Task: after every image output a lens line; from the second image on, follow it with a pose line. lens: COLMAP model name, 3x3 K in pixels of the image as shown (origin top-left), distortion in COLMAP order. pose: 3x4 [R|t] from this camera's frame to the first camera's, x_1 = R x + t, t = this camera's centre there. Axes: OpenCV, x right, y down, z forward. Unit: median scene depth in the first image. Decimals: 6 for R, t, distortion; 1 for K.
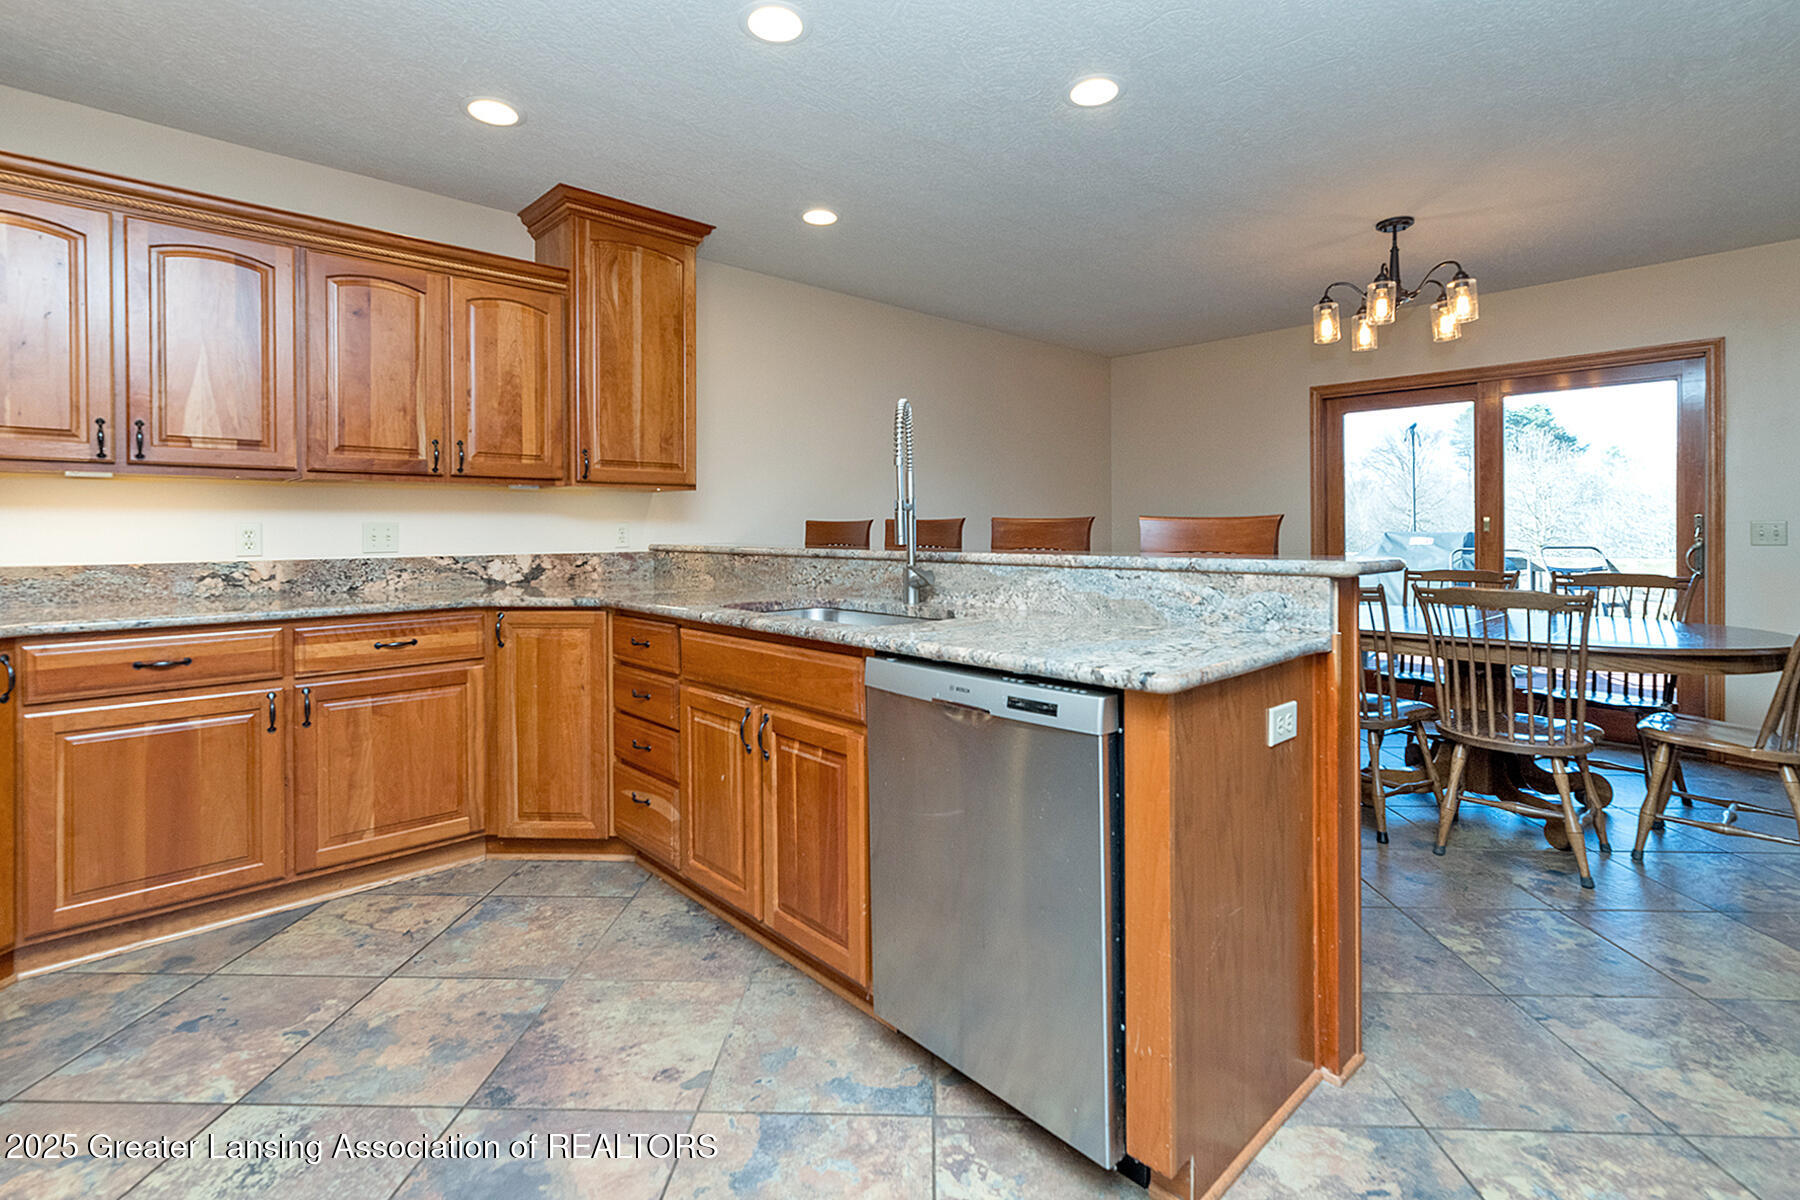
lens RADIAL K [[811.4, 0, 855.7], [0, 811.4, 538.9], [0, 0, 1]] dist [0.004246, 0.001636]
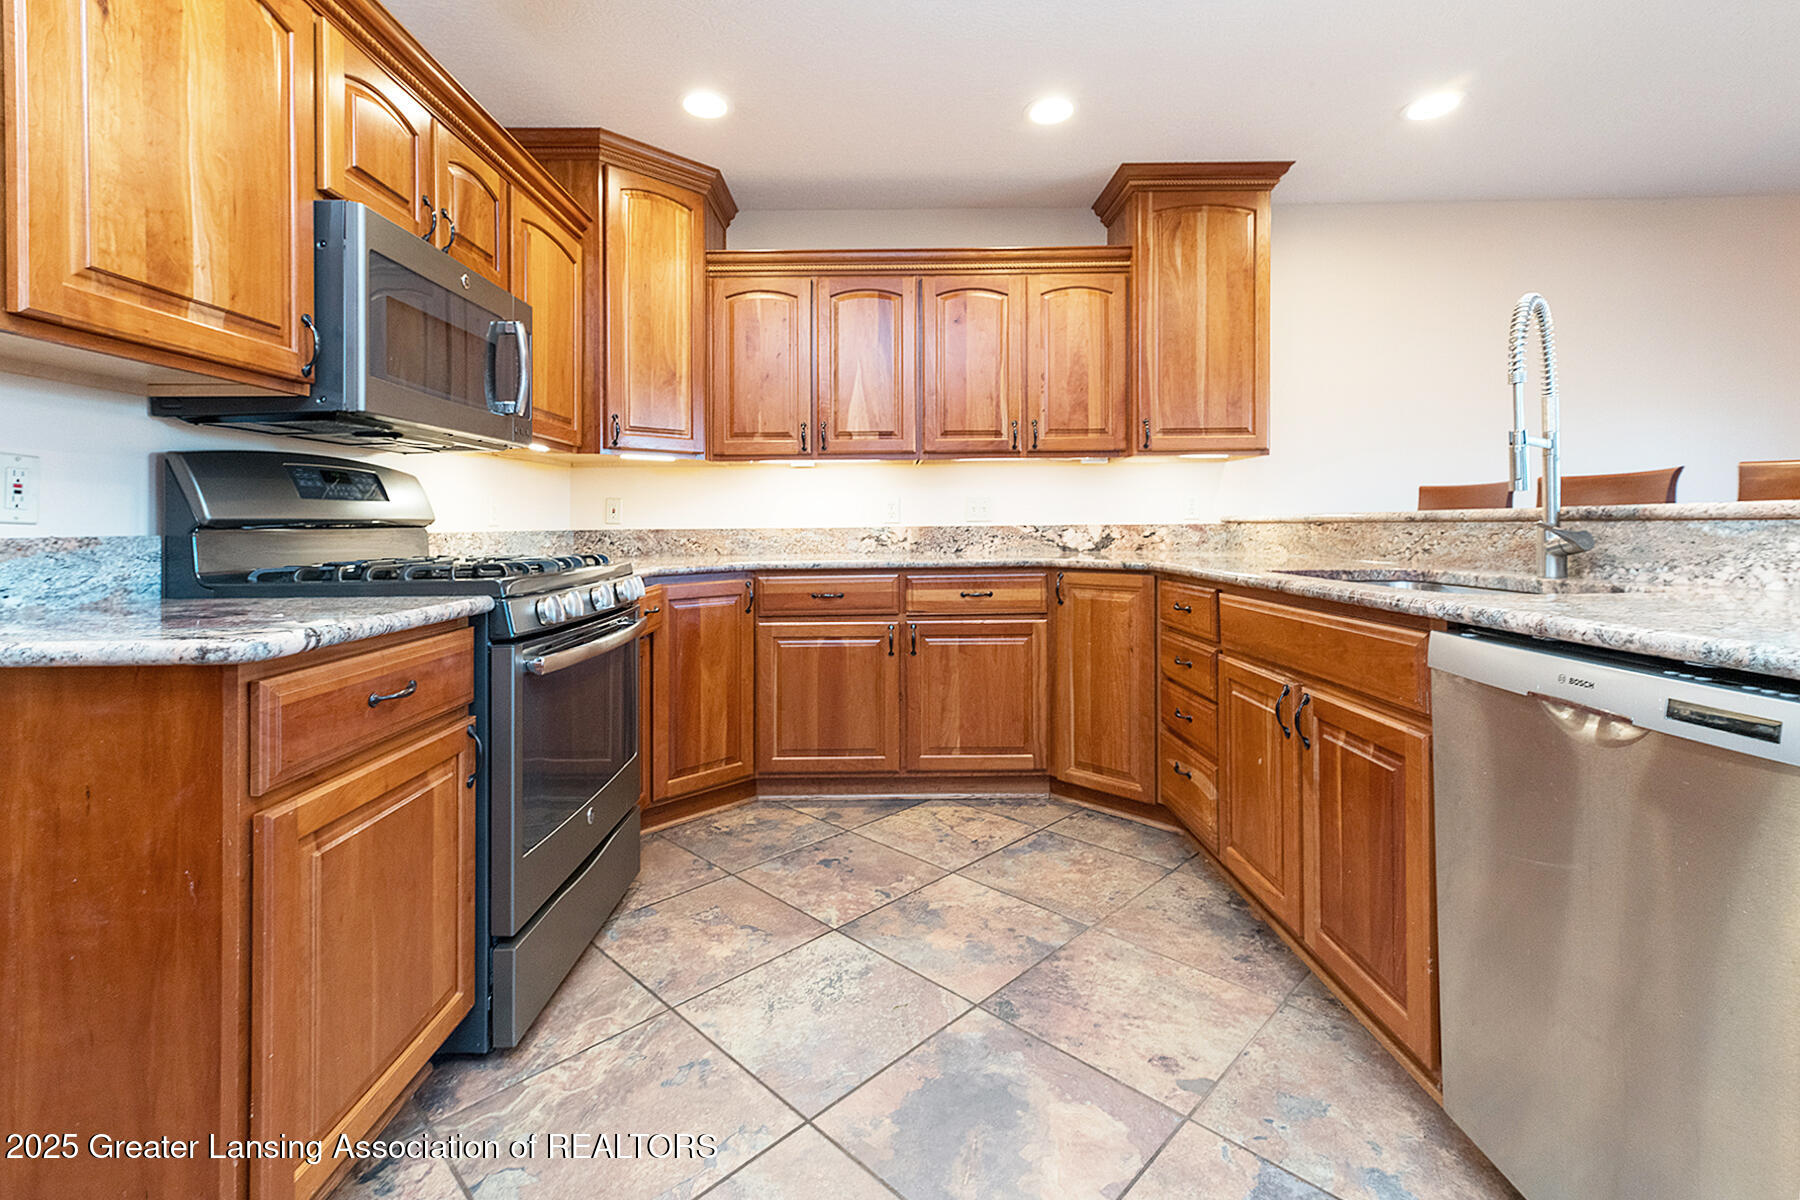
lens RADIAL K [[760.6, 0, 898.4], [0, 760.6, 530.3], [0, 0, 1]] dist [0.006482, 0.000174]
pose [[0.758695, 0.004671, -0.651429, 0.069006], [-0.005351, 0.999985, 0.000939, 0.038912], [0.651424, 0.002774, 0.758709, 0.100643]]
